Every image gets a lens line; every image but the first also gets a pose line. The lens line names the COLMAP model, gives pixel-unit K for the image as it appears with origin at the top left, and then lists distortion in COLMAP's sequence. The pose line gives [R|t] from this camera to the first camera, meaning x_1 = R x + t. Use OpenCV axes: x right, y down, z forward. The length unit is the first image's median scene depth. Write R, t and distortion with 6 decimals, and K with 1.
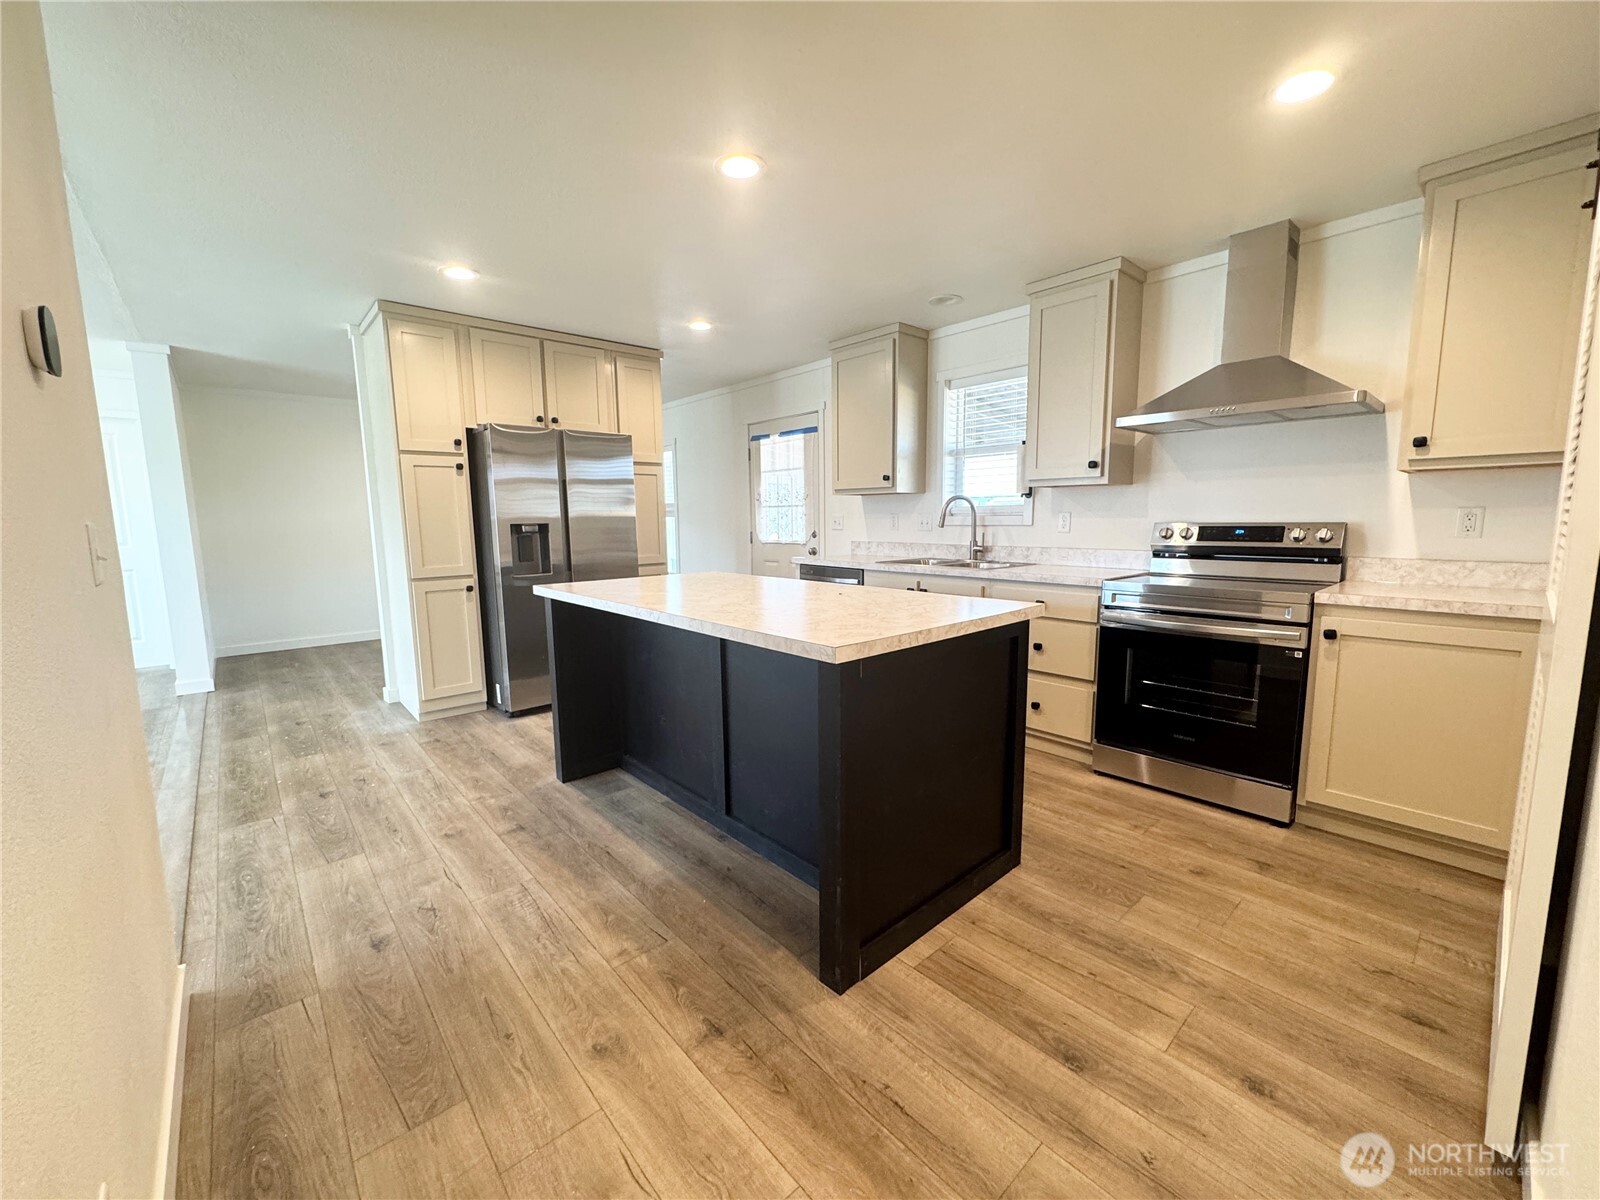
lens RADIAL K [[637.3, 0, 793.5], [0, 637.3, 598.8], [0, 0, 1]] dist [0.000060, -0.000114]
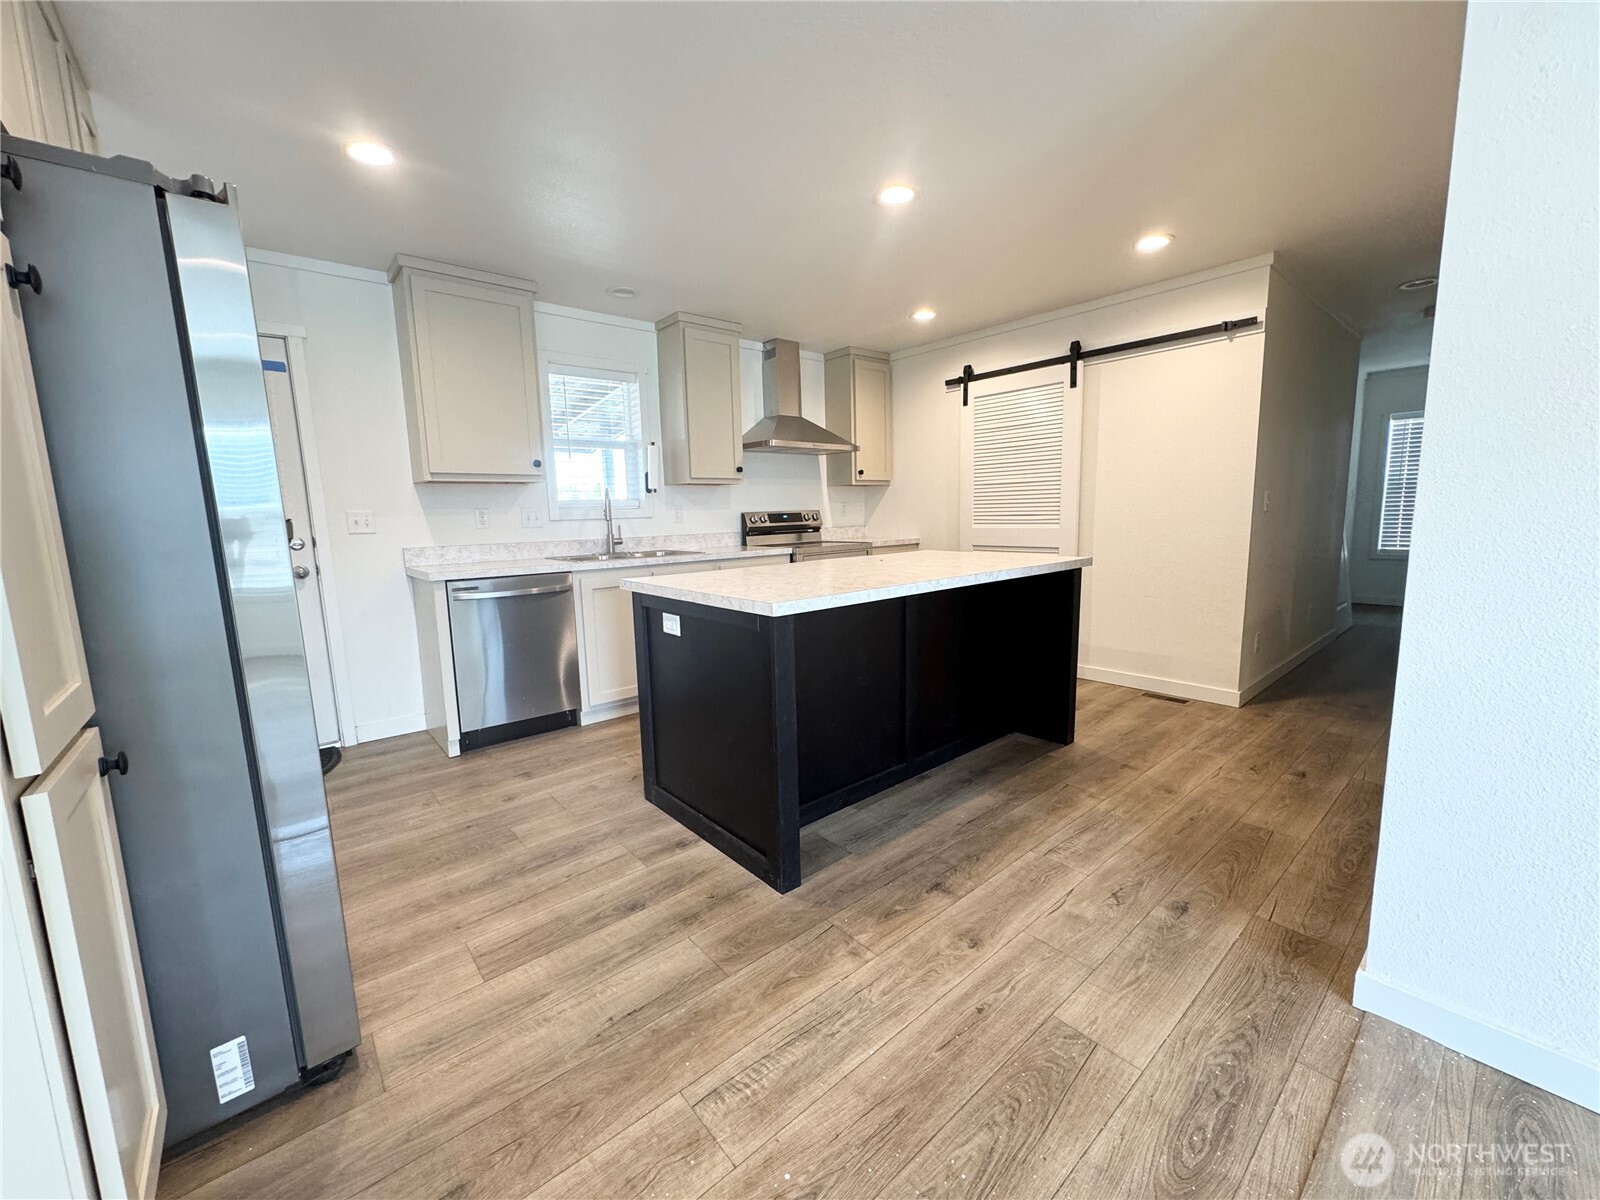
lens RADIAL K [[637.3, 0, 805.4], [0, 637.3, 598.4], [0, 0, 1]] dist [0.000060, -0.000114]
pose [[0.013470, -0.128994, 0.991554, -1.359546], [0.152069, 0.980373, 0.125474, -0.131828], [-0.988278, 0.149094, 0.032822, 1.262512]]
